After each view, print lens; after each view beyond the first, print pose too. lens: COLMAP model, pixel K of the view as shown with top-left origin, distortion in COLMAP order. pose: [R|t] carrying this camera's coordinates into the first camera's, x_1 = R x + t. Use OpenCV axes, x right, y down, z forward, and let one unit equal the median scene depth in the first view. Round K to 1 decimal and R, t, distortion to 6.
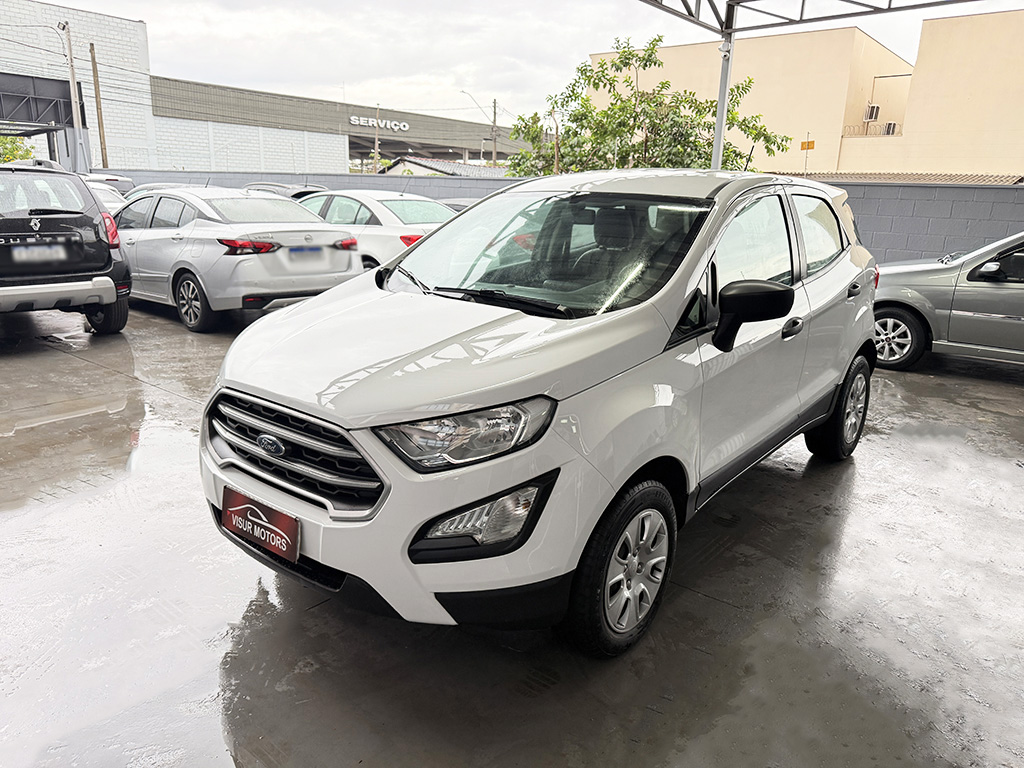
lens RADIAL K [[727.8, 0, 524.9], [0, 727.8, 383.9], [0, 0, 1]] dist [0.052901, -0.046898]
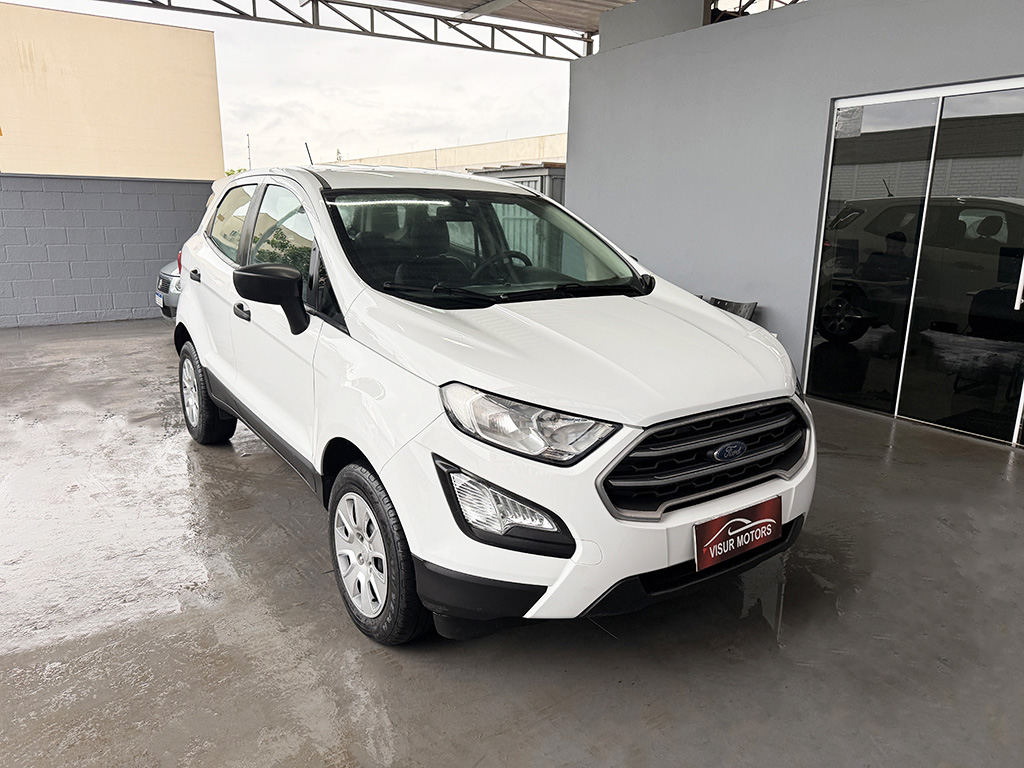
lens RADIAL K [[735.6, 0, 512.0], [0, 735.6, 384.0], [0, 0, 1]] dist [0.046107, -0.047446]
pose [[0.297434, -0.253158, 0.920567, -0.382881], [0.244678, 0.952215, 0.182807, -0.074130], [-0.922857, 0.170870, 0.345163, 0.263718]]
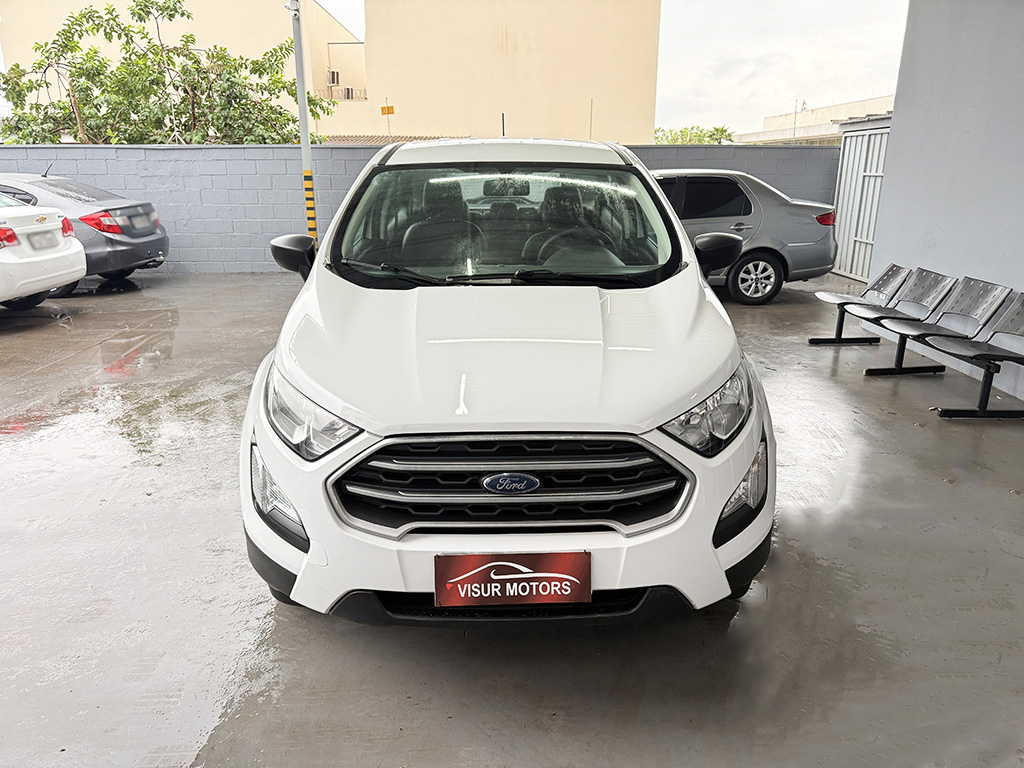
lens RADIAL K [[735.6, 0, 512.0], [0, 735.6, 384.0], [0, 0, 1]] dist [0.046107, -0.047446]
pose [[0.775318, -0.219314, 0.592269, -0.236181], [0.193883, 0.975141, 0.107283, -0.033779], [-0.601075, 0.031653, 0.798566, 0.094490]]
